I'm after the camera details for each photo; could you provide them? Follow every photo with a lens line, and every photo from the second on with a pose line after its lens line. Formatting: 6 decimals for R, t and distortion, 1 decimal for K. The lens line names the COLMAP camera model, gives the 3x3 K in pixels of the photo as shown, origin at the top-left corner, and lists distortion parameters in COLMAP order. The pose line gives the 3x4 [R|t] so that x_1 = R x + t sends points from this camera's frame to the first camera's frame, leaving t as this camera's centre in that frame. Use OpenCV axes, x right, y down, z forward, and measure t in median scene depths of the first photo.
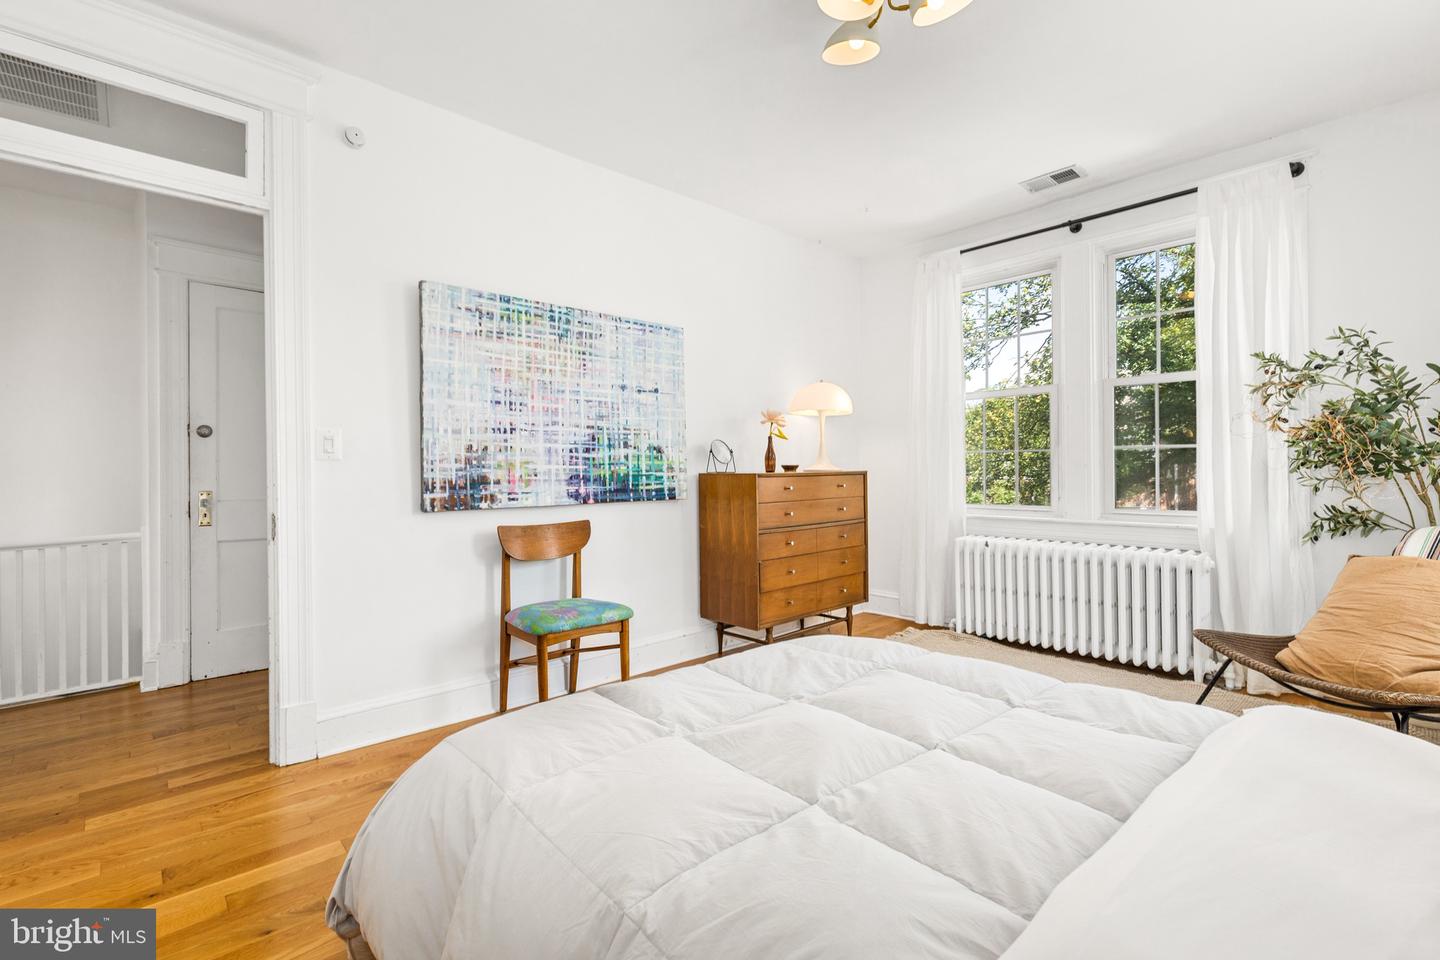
lens RADIAL K [[653.9, 0, 718.1], [0, 653.9, 465.1], [0, 0, 1]] dist [0.002351, 0.000459]
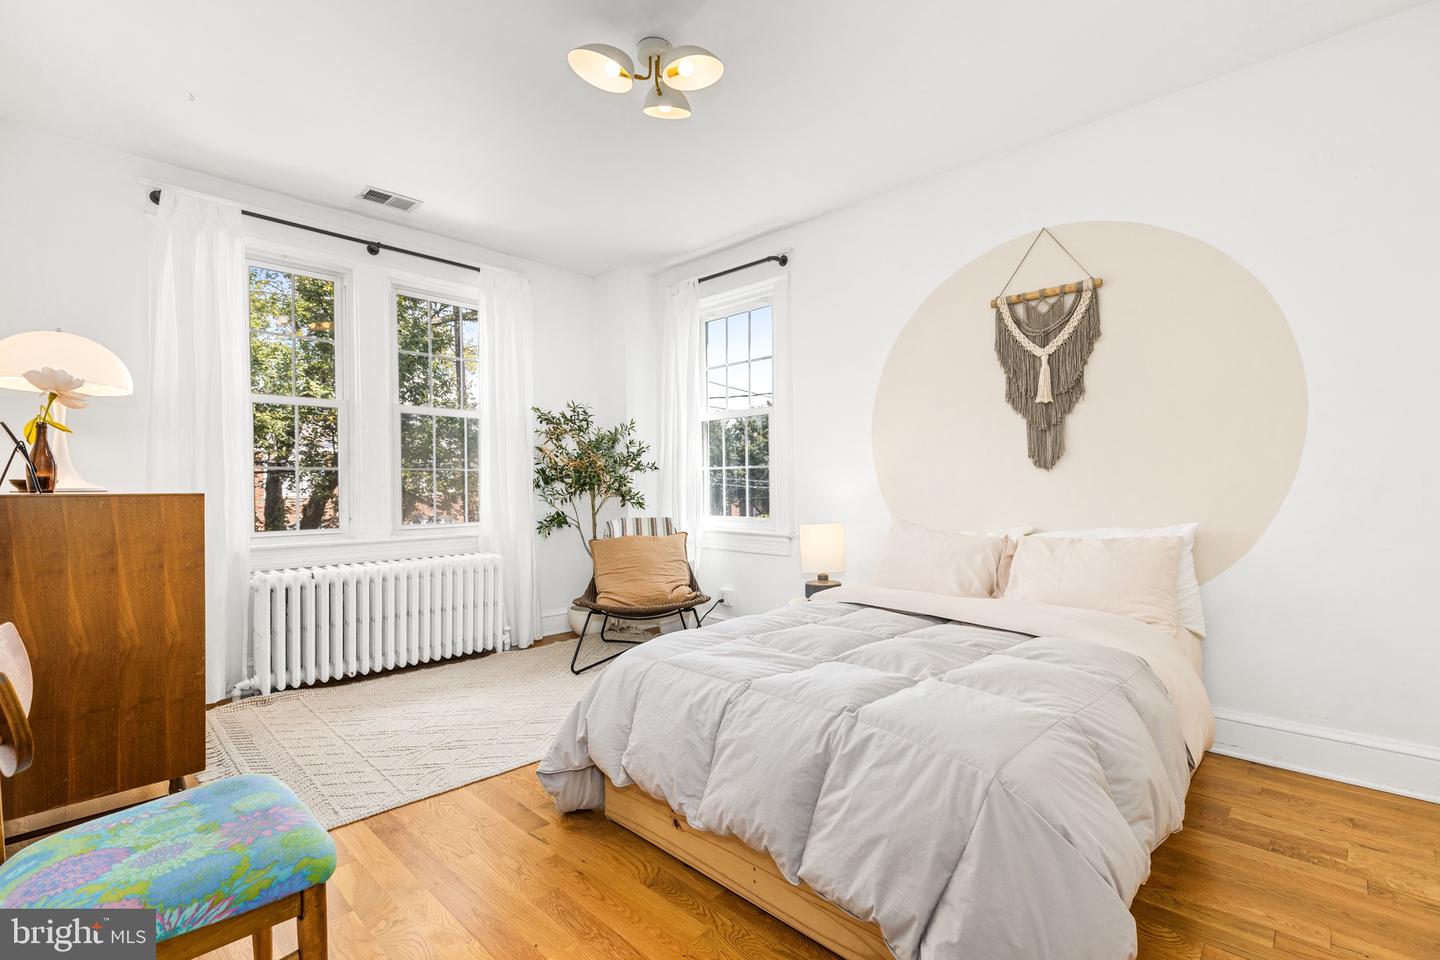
lens RADIAL K [[650.1, 0, 720.0], [0, 650.1, 480.0], [0, 0, 1]] dist [0.004974, 0.000880]
pose [[-0.056919, 0.016956, 0.998235, -0.519547], [-0.001497, 0.999853, -0.017068, 0.009639], [-0.998378, -0.002466, -0.056885, 0.563057]]
